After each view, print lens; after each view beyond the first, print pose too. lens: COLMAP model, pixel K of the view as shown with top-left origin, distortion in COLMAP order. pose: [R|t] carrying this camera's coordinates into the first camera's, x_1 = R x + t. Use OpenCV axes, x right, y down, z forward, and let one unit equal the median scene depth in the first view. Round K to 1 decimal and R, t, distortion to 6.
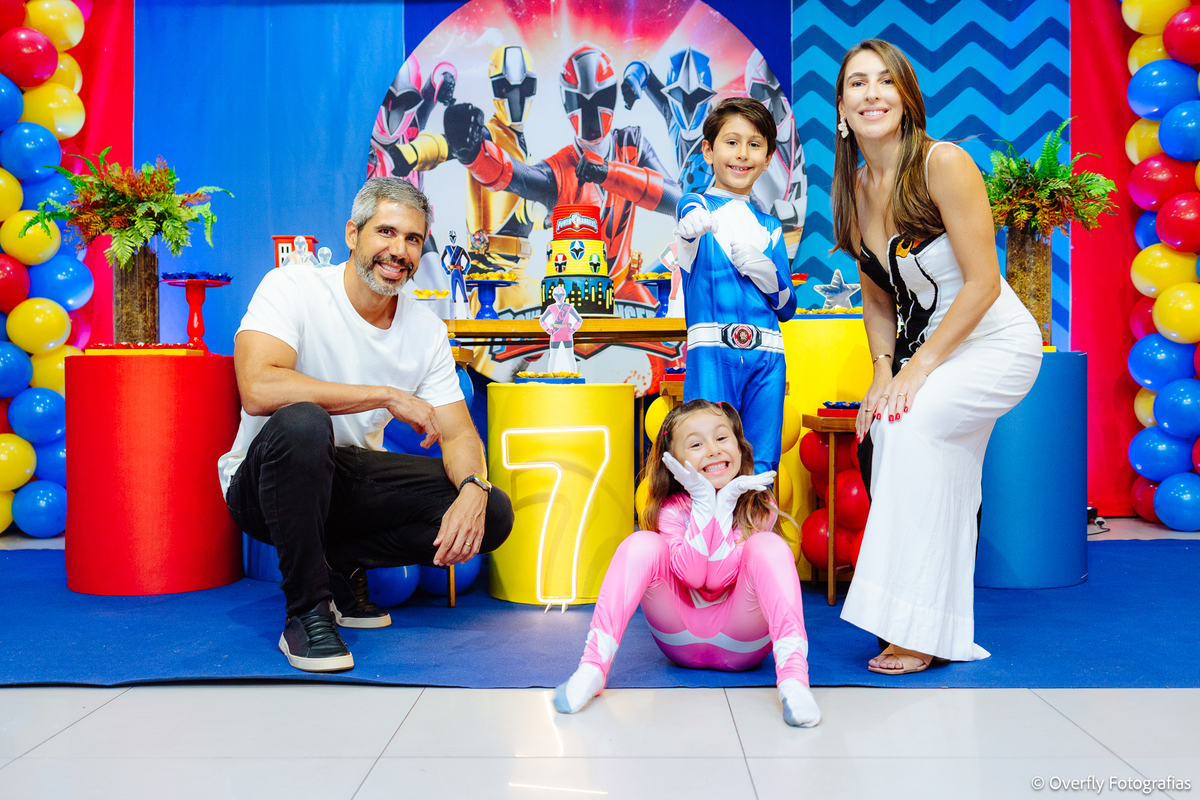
lens RADIAL K [[1276.9, 0, 600.0], [0, 1276.9, 400.0], [0, 0, 1]] dist [0.078059, -0.108545]
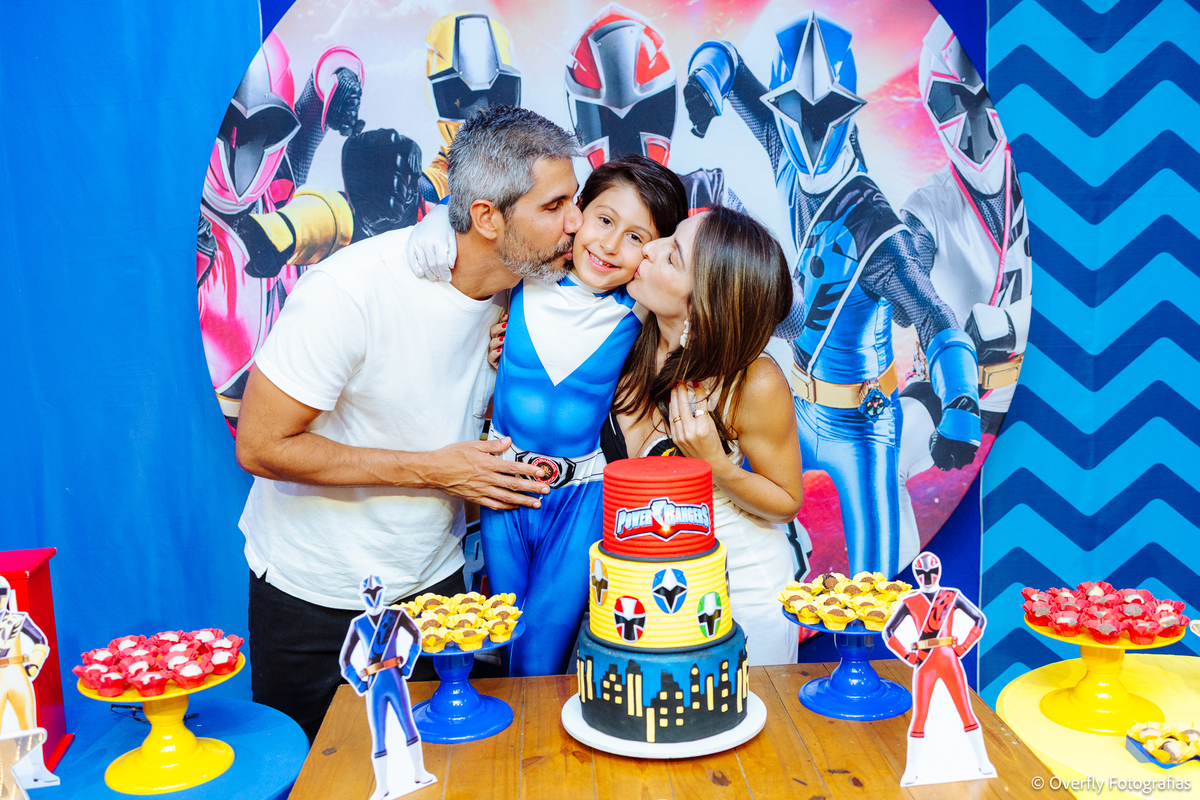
lens RADIAL K [[1206.9, 0, 610.4], [0, 1206.9, 386.3], [0, 0, 1]] dist [0.030159, -0.008374]
pose [[0.997302, -0.032503, 0.065822, -0.049578], [0.023621, 0.991038, 0.131478, -0.191561], [-0.069505, -0.129569, 0.989131, 0.502007]]
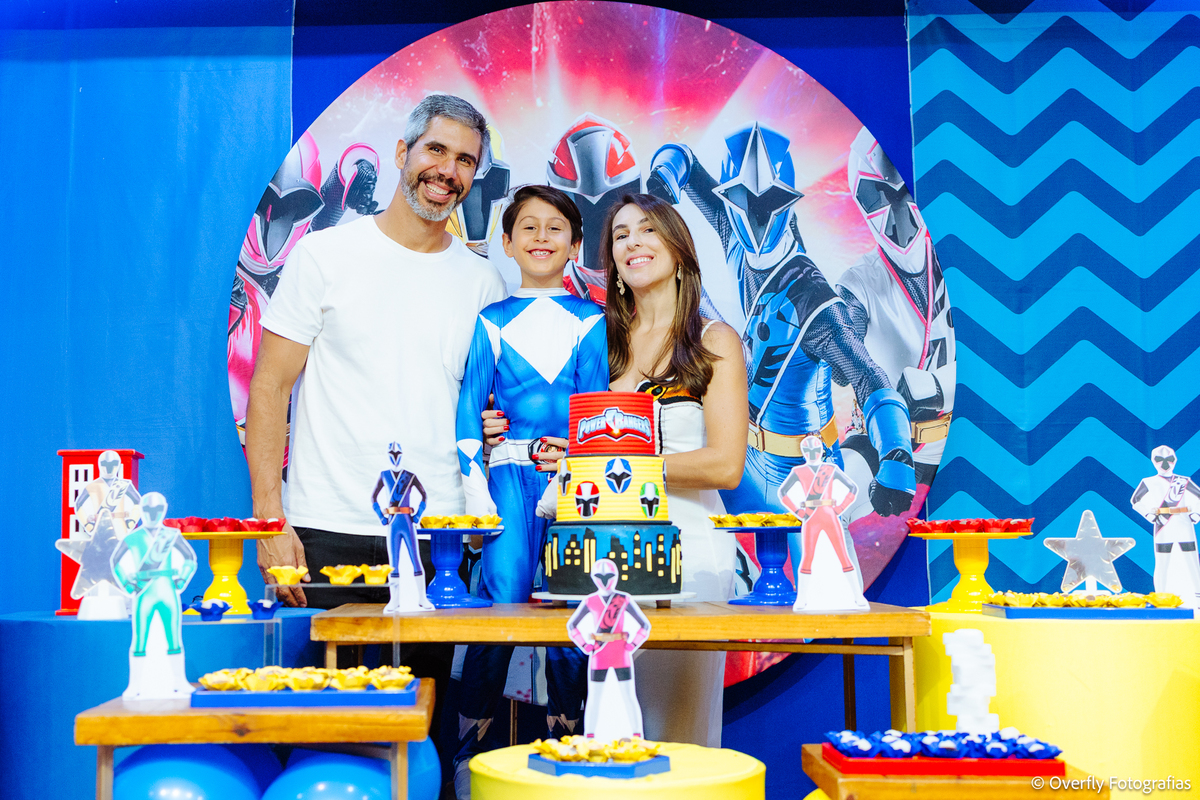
lens RADIAL K [[1540.4, 0, 523.9], [0, 1540.4, 368.0], [0, 0, 1]] dist [0.014262, 0.100378]
pose [[0.999741, 0.002071, 0.022677, -0.059207], [0.000683, 0.992680, -0.120773, -0.067841], [-0.022761, 0.120757, 0.992421, 0.279816]]
